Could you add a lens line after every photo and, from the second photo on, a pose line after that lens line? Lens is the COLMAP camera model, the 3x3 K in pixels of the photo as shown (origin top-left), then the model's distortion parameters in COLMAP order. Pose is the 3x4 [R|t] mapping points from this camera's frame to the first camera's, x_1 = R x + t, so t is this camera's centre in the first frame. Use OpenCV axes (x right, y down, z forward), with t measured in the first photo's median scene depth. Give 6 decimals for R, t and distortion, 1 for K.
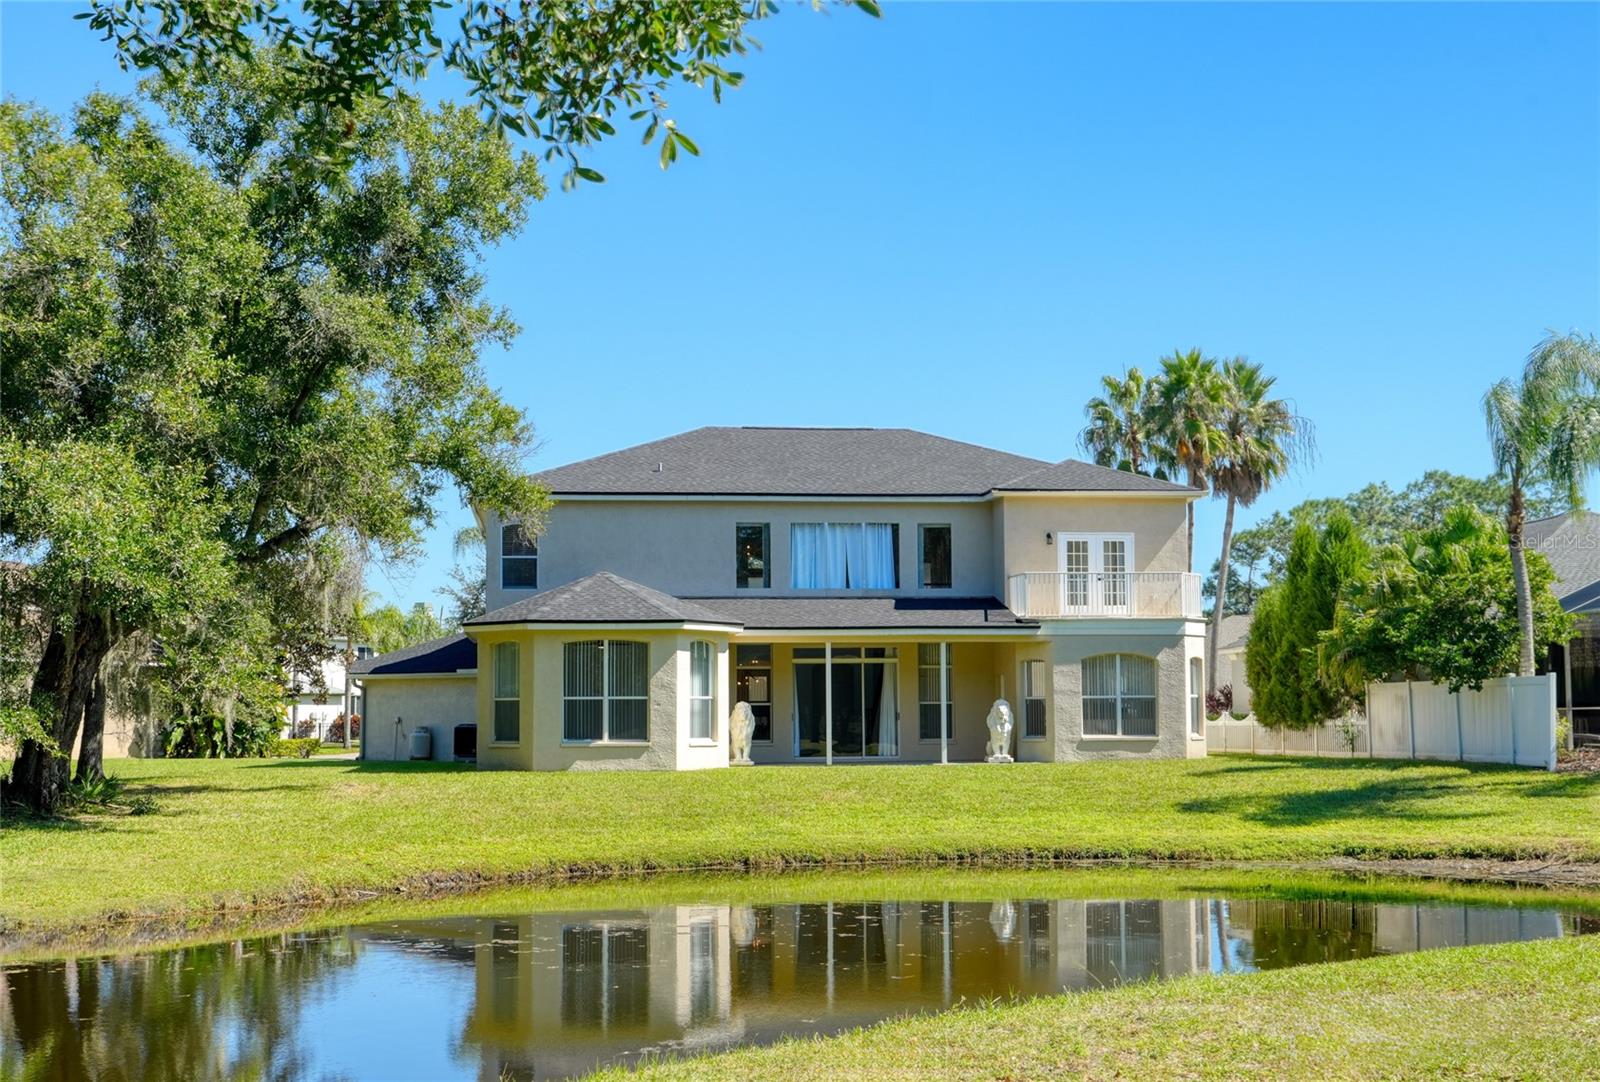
lens RADIAL K [[1896.5, 0, 800.0], [0, 1896.5, 541.0], [0, 0, 1]] dist [0.005450, 0.012061]
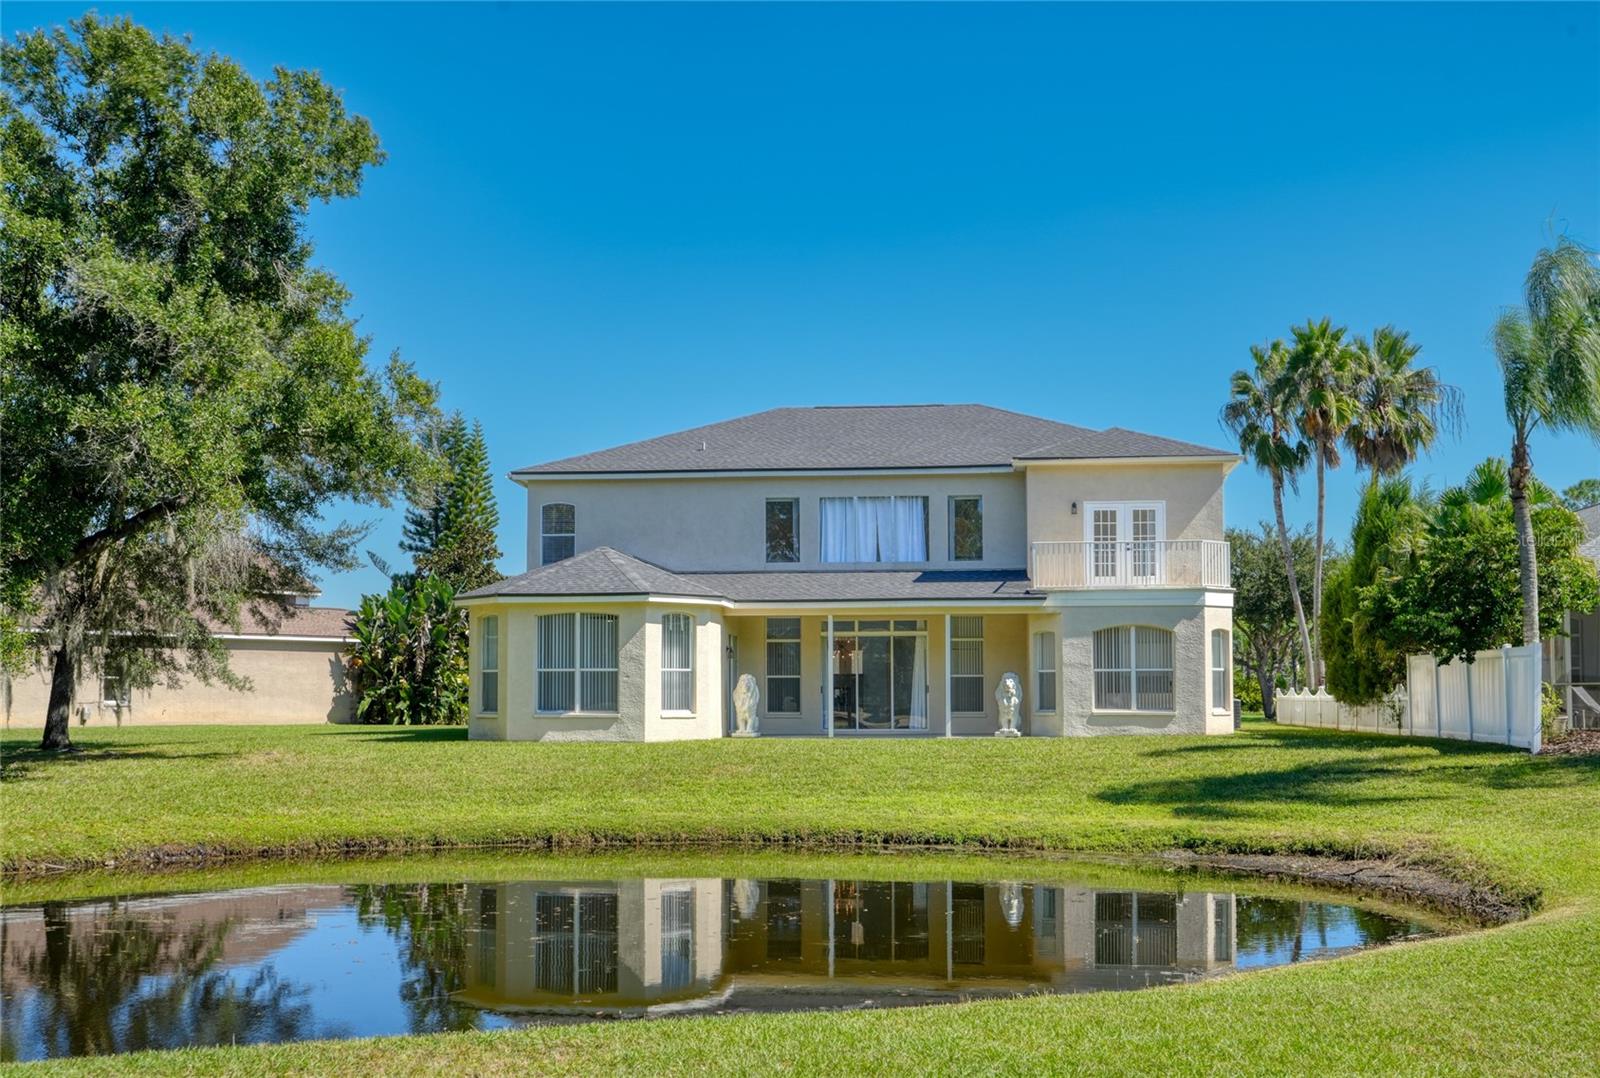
lens RADIAL K [[1671.0, 0, 809.7], [0, 1671.0, 590.9], [0, 0, 1]] dist [0.002032, 0.002205]
pose [[0.978251, -0.008015, -0.207269, 0.183397], [0.014987, 0.999373, 0.032091, 0.012098], [0.206882, -0.034499, 0.977758, 0.135798]]
